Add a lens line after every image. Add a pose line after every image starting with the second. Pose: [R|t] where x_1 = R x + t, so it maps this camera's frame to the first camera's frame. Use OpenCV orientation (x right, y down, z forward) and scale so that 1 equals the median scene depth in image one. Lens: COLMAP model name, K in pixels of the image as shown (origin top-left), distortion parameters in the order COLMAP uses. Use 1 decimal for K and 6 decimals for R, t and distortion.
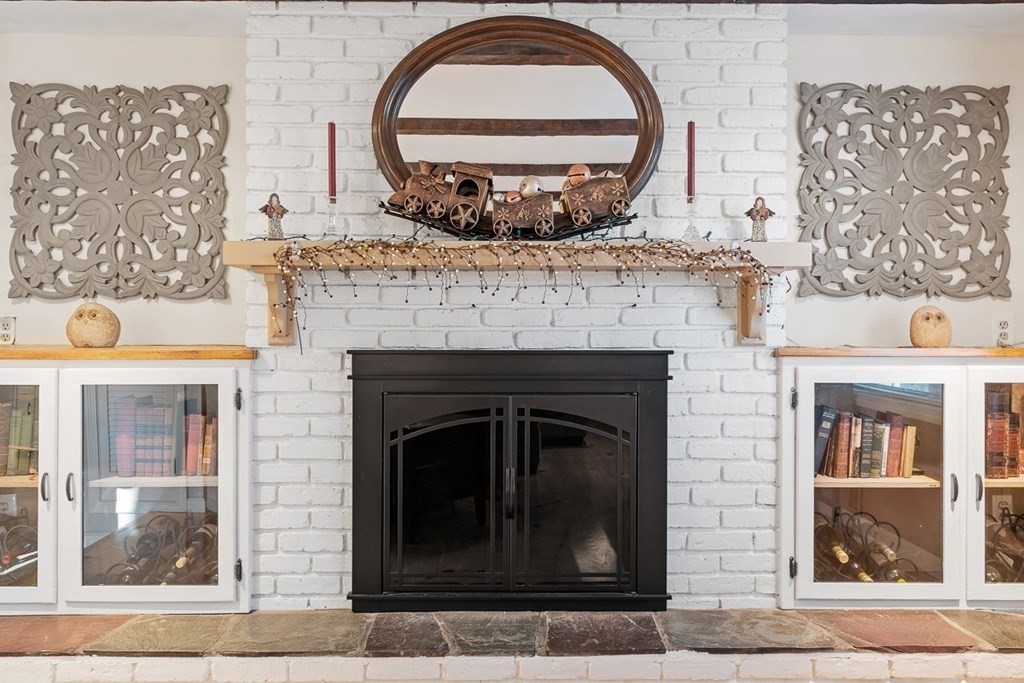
lens RADIAL K [[834.4, 0, 513.8], [0, 834.4, 331.6], [0, 0, 1]] dist [0.003407, 0.000745]
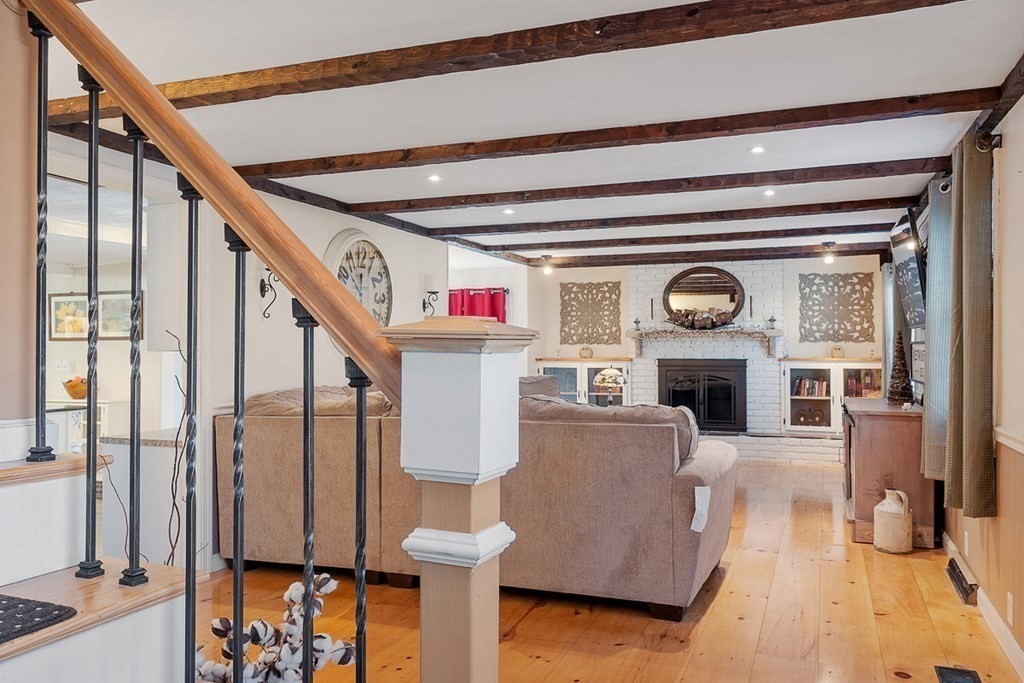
lens RADIAL K [[771.9, 0, 513.3], [0, 771.9, 337.6], [0, 0, 1]] dist [-0.011169, 0.003198]
pose [[0.932653, -0.009386, -0.360654, 0.440050], [0.004596, 0.999890, -0.014136, -0.025799], [0.360746, 0.011526, 0.932593, -2.401693]]
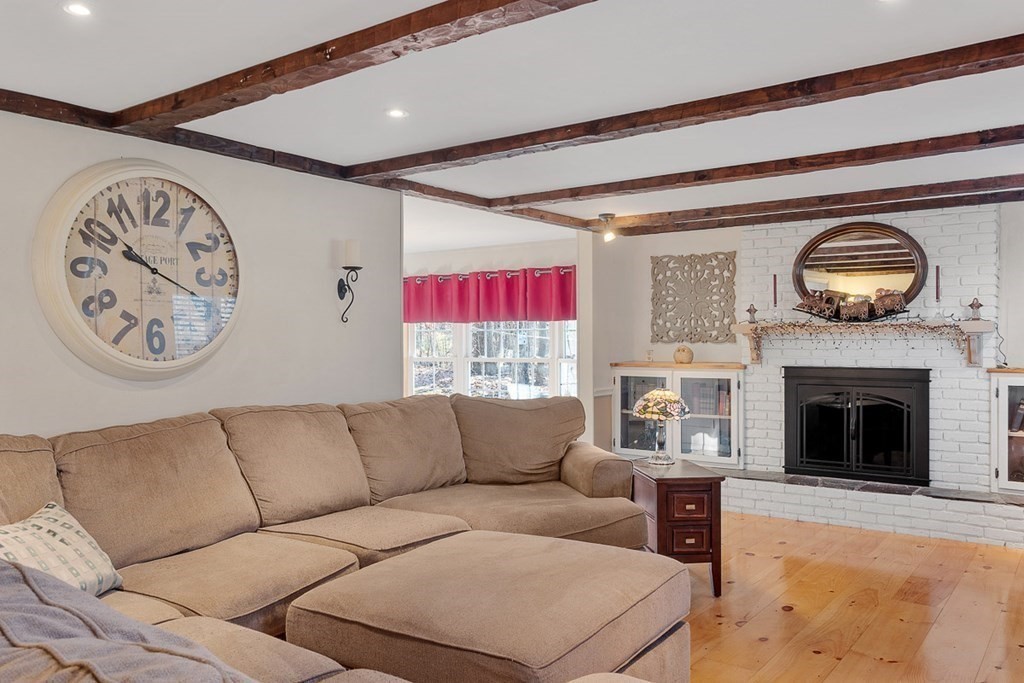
lens RADIAL K [[771.9, 0, 513.0], [0, 771.9, 344.9], [0, 0, 1]] dist [-0.011169, 0.003198]
pose [[0.805392, 0.000245, -0.592742, 0.497452], [0.005622, 0.999952, 0.008052, -0.061739], [0.592716, -0.009817, 0.805352, -1.268758]]
